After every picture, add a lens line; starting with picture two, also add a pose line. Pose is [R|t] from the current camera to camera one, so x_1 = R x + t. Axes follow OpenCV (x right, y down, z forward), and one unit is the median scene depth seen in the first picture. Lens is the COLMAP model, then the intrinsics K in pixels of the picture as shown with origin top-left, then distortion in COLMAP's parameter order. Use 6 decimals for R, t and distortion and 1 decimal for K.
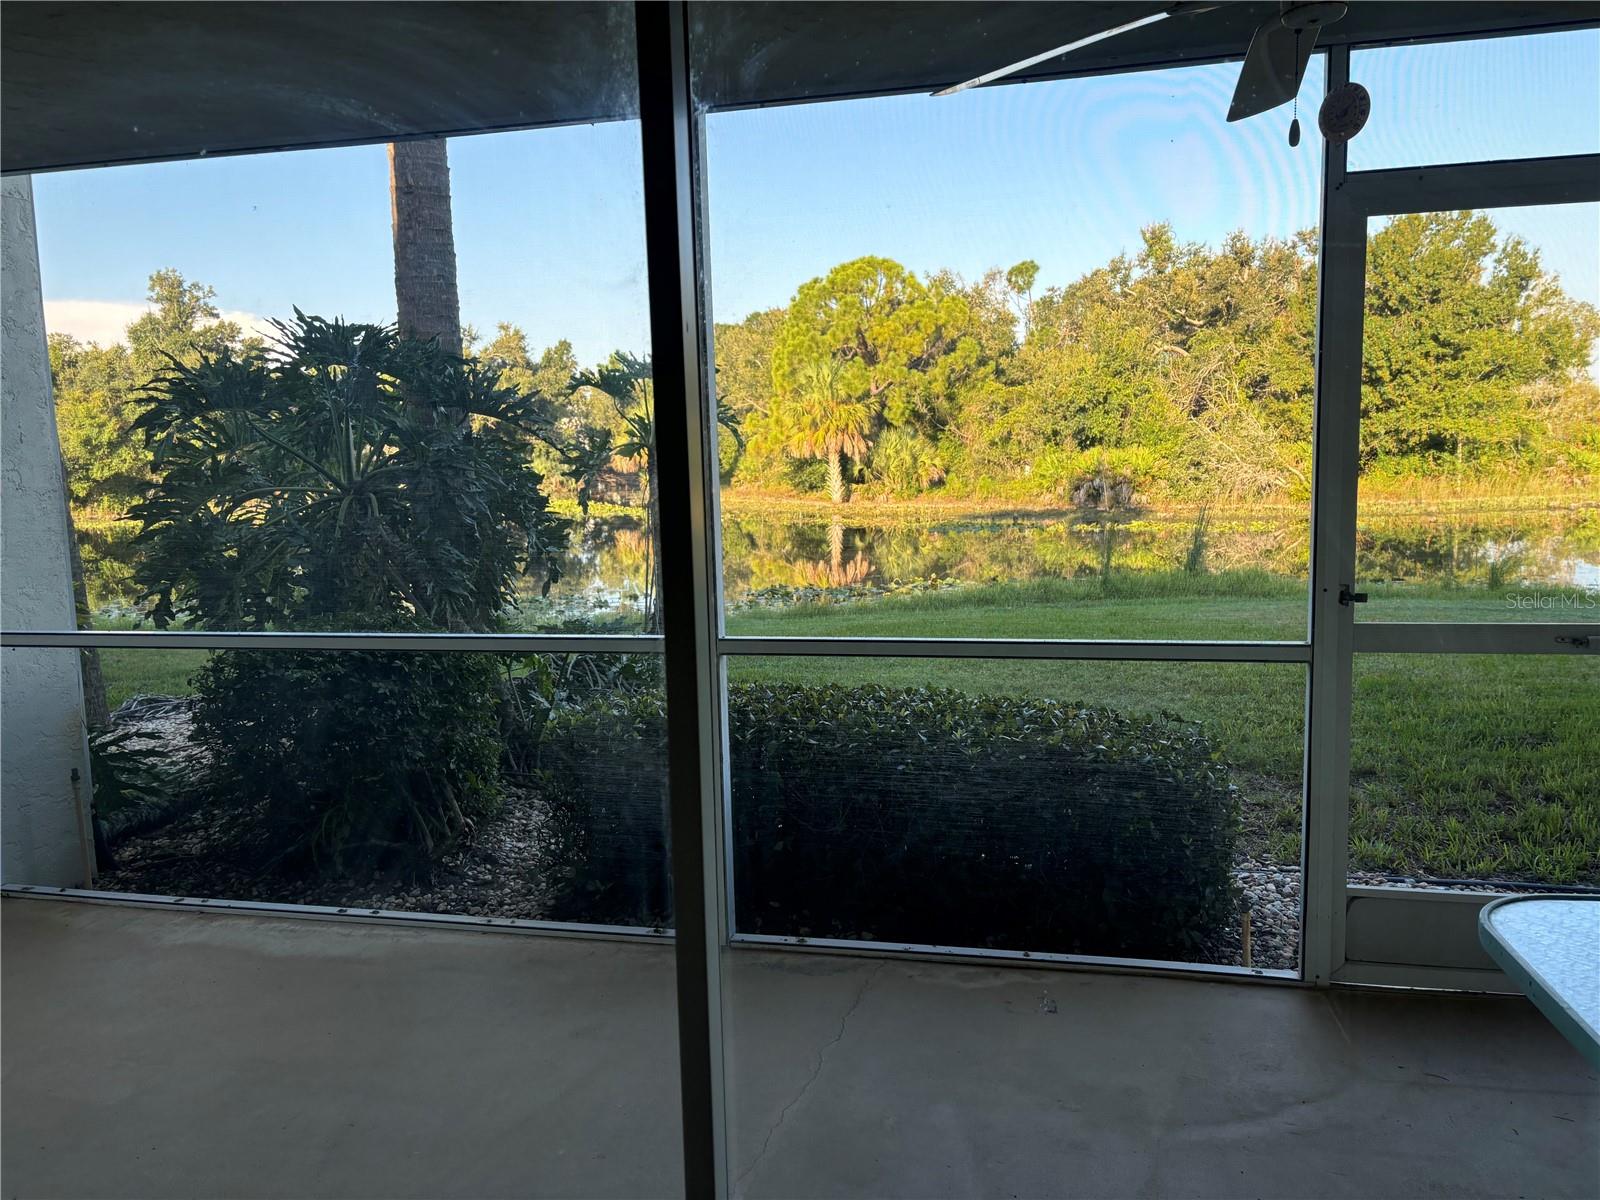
lens RADIAL K [[1211.2, 0, 798.4], [0, 1211.2, 597.2], [0, 0, 1]] dist [0.057456, -0.046067]
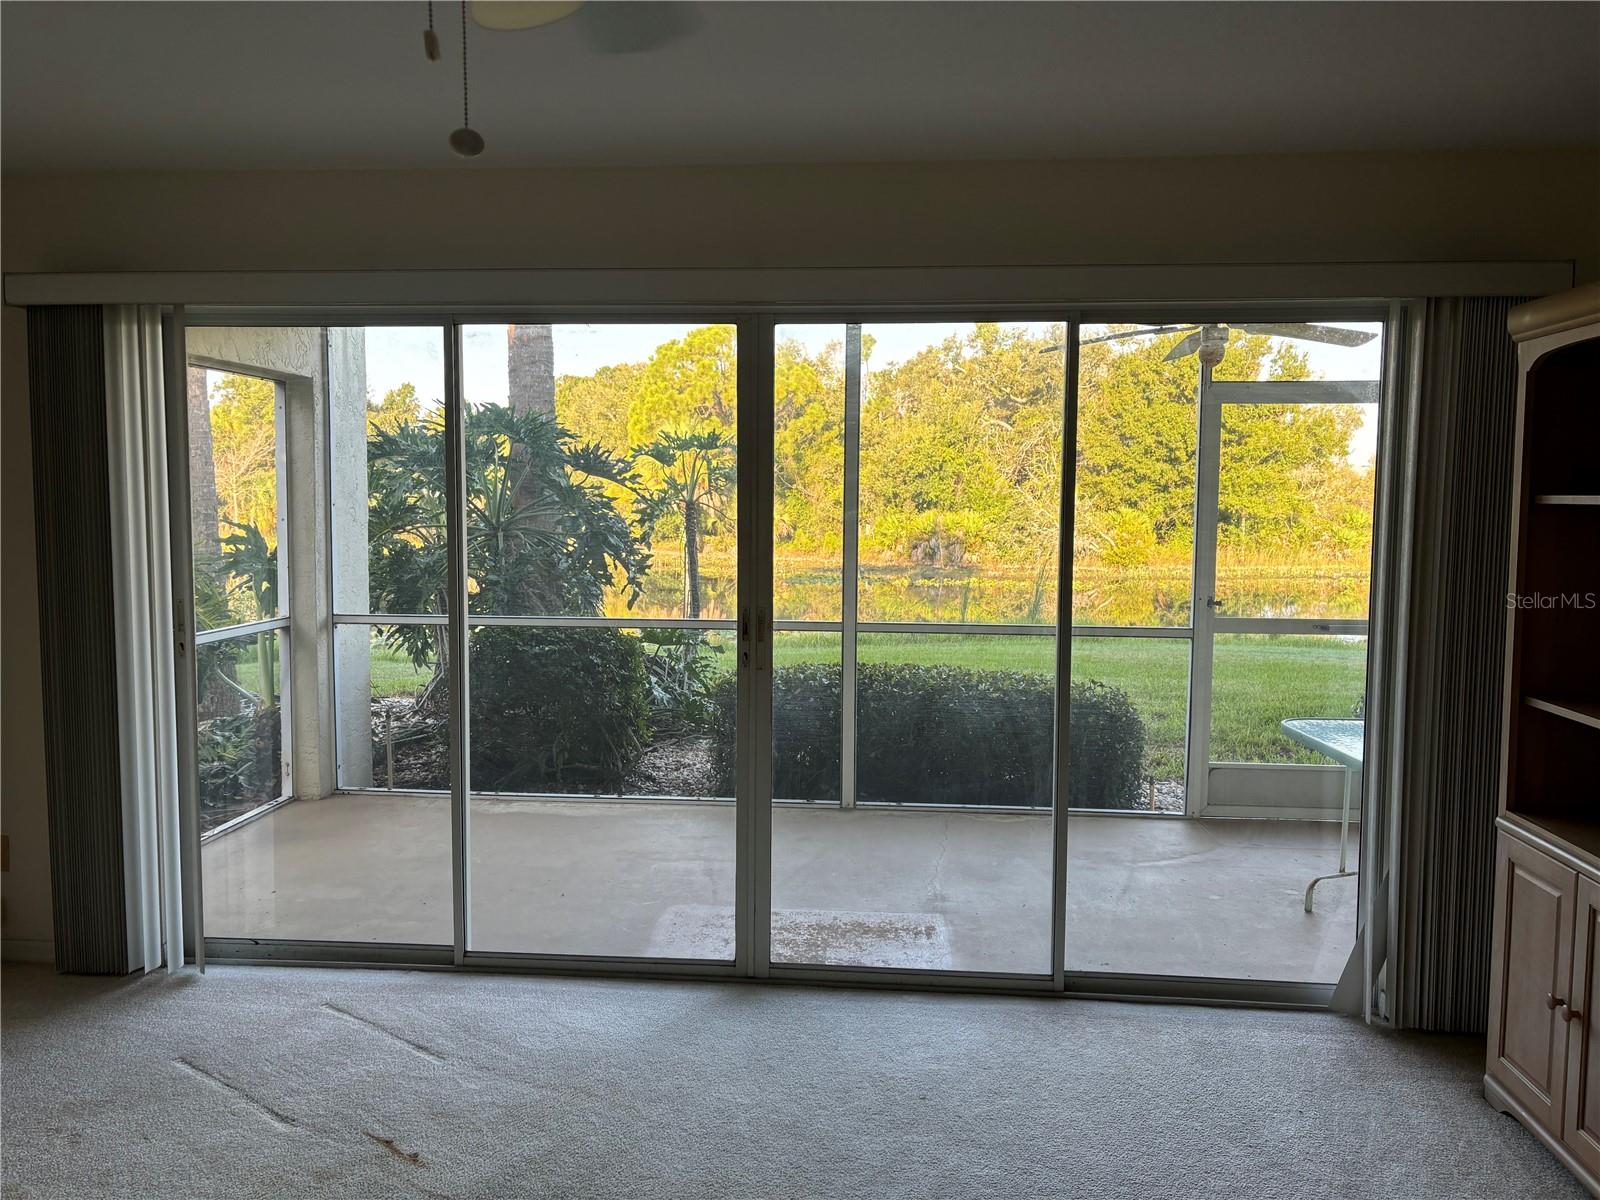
lens RADIAL K [[1211.2, 0, 799.5], [0, 1211.2, 592.8], [0, 0, 1]] dist [0.057456, -0.046067]
pose [[0.988906, 0.024877, 0.146444, -0.029275], [-0.017895, 0.998648, -0.048801, 0.005672], [-0.147460, 0.045639, 0.988015, -0.049045]]
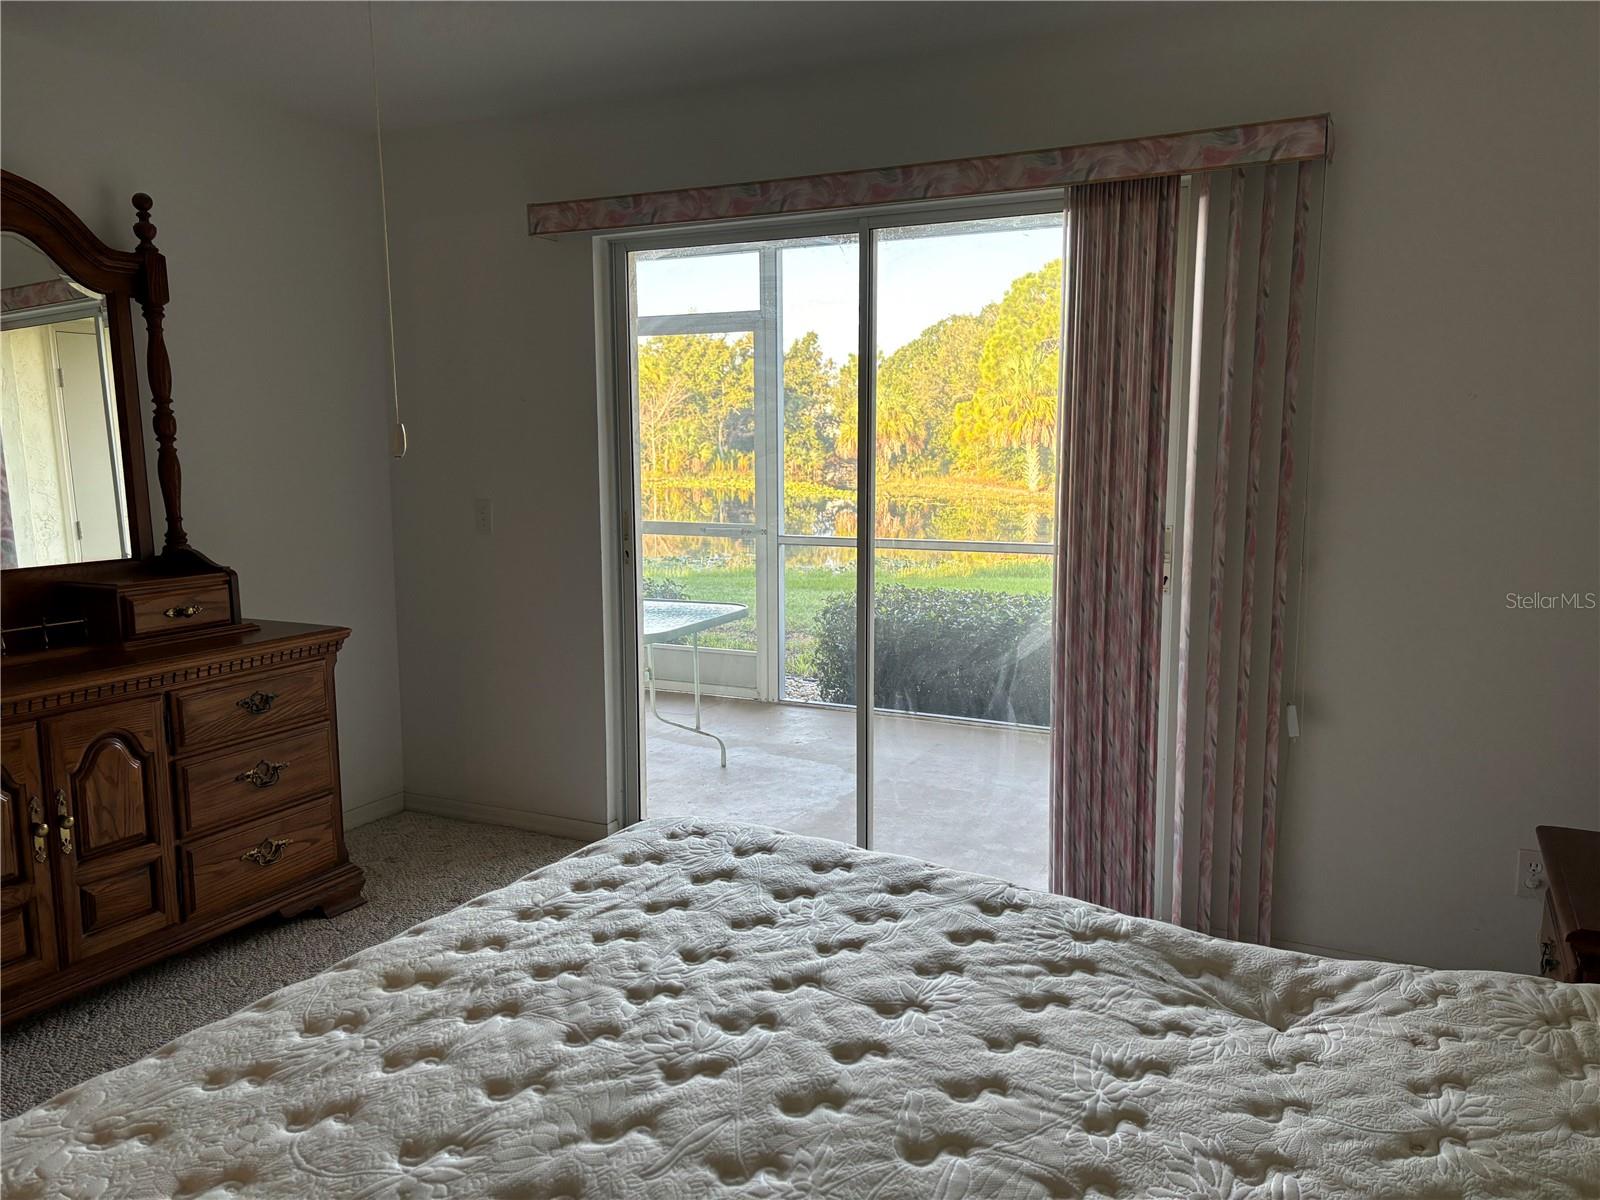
lens RADIAL K [[1211.2, 0, 801.4], [0, 1211.2, 608.0], [0, 0, 1]] dist [0.057456, -0.046067]
pose [[0.973948, 0.055305, -0.219926, 0.076775], [-0.051662, 0.998416, 0.022285, 0.009084], [0.220810, -0.010342, 0.975262, -0.058611]]
